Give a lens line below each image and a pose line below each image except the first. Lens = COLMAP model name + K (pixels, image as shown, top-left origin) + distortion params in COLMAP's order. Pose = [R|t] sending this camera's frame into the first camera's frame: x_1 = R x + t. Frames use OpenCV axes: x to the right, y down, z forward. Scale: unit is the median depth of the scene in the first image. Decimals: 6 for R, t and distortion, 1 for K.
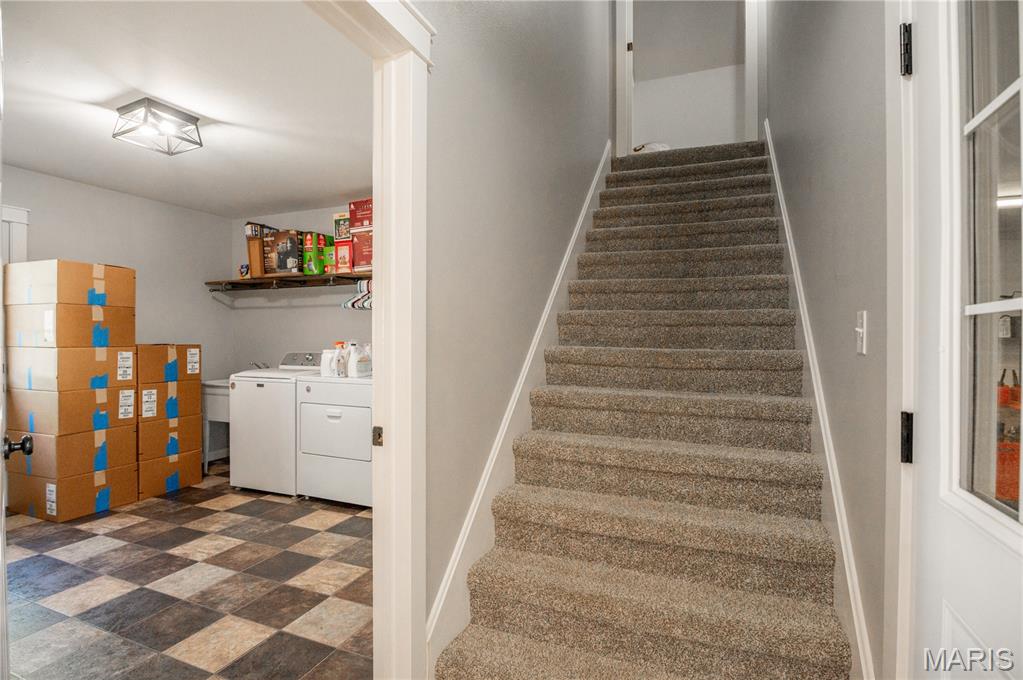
lens RADIAL K [[497.0, 0, 509.0], [0, 497.0, 337.4], [0, 0, 1]] dist [-0.021957, -0.000441]
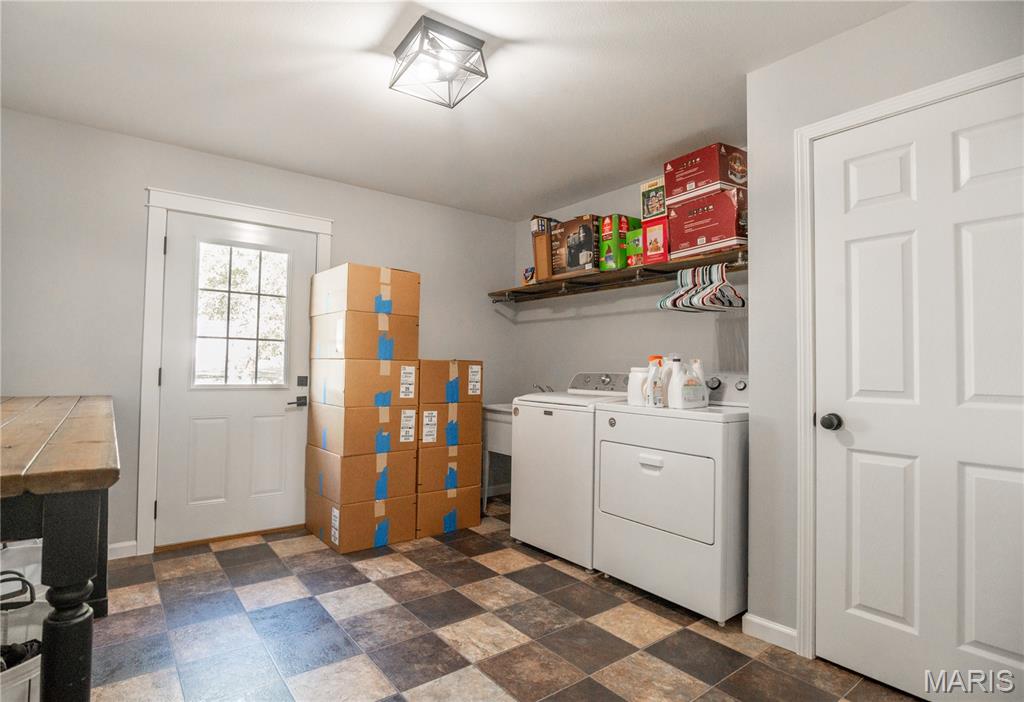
lens RADIAL K [[522.0, 0, 508.9], [0, 522.0, 350.7], [0, 0, 1]] dist [-0.022287, -0.000164]
pose [[0.871973, -0.000468, -0.489553, -0.166599], [-0.017901, 0.999300, -0.032840, 0.029125], [0.489226, 0.037399, 0.871355, 0.271322]]
